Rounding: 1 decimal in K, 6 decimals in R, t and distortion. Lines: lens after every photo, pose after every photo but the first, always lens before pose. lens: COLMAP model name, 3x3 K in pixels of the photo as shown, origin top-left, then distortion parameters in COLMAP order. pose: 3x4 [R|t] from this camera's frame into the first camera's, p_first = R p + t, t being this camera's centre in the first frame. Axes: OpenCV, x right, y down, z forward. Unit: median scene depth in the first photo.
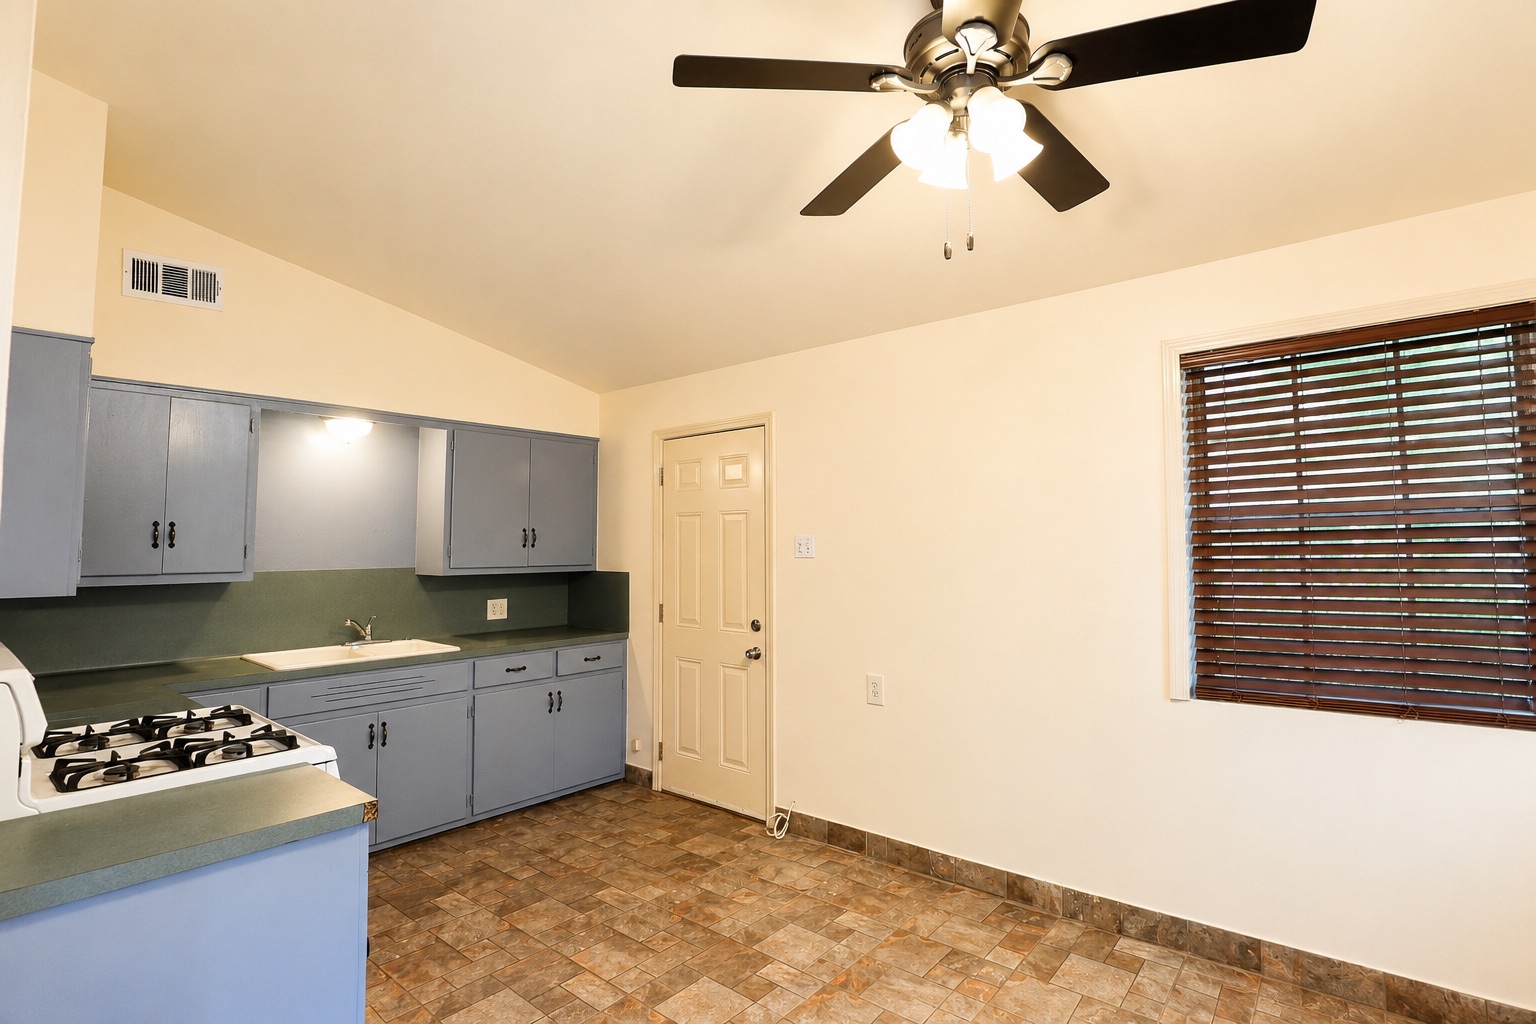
lens RADIAL K [[775.0, 0, 764.1], [0, 775.0, 515.7], [0, 0, 1]] dist [-0.000229, -0.000243]
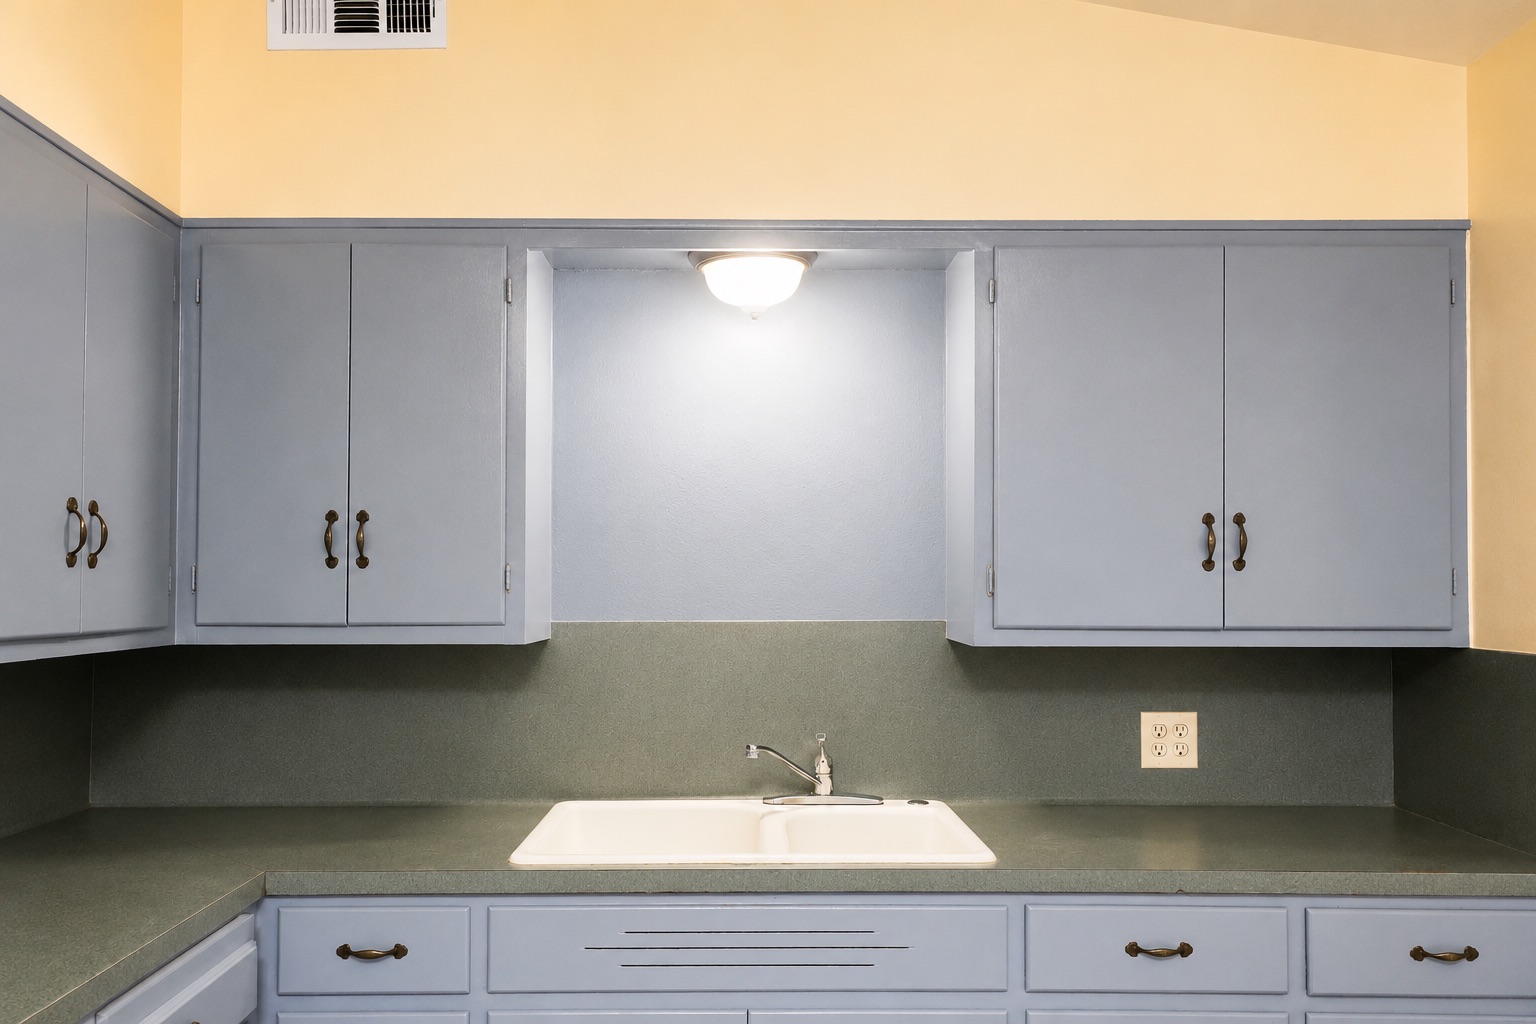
lens RADIAL K [[1223.5, 0, 773.0], [0, 1223.5, 509.5], [0, 0, 1]] dist [0.001354, 0.163301]
pose [[0.673247, -0.040843, -0.738289, -0.043734], [0.026491, 0.999165, -0.031118, 0.028649], [0.738943, 0.001392, 0.673767, 0.542393]]
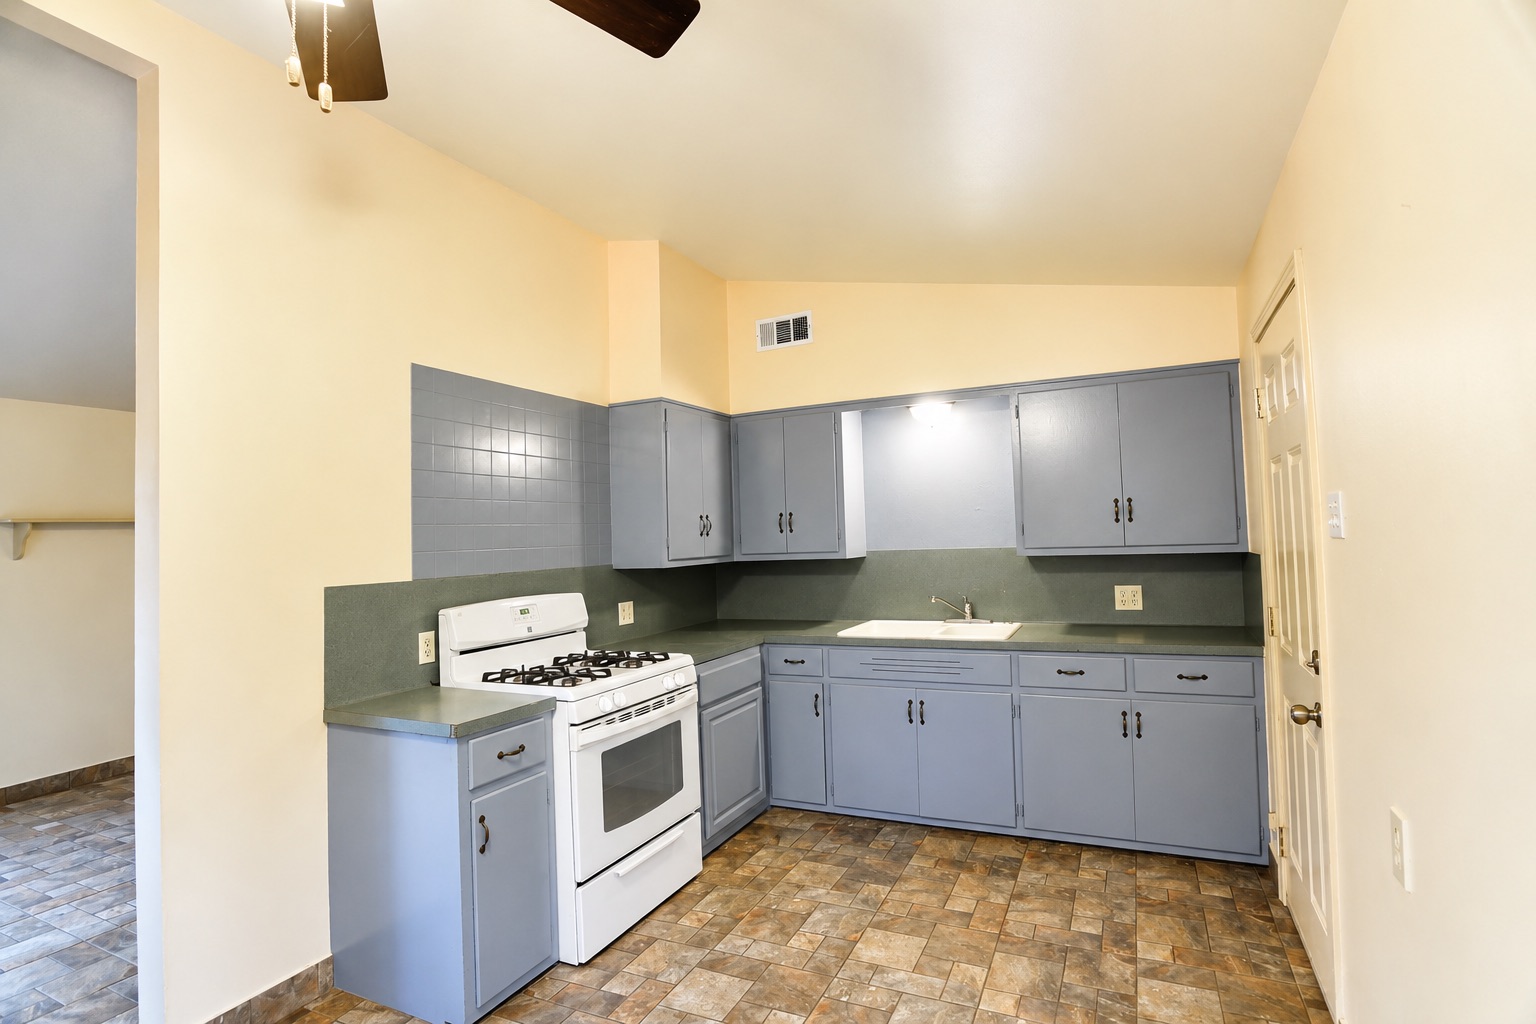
lens RADIAL K [[775.0, 0, 764.1], [0, 775.0, 515.7], [0, 0, 1]] dist [-0.000229, -0.000243]
pose [[0.260144, -0.030147, -0.965099, 0.397946], [0.071116, 0.997396, -0.011986, 0.019501], [0.962947, -0.065516, 0.261610, 0.486728]]
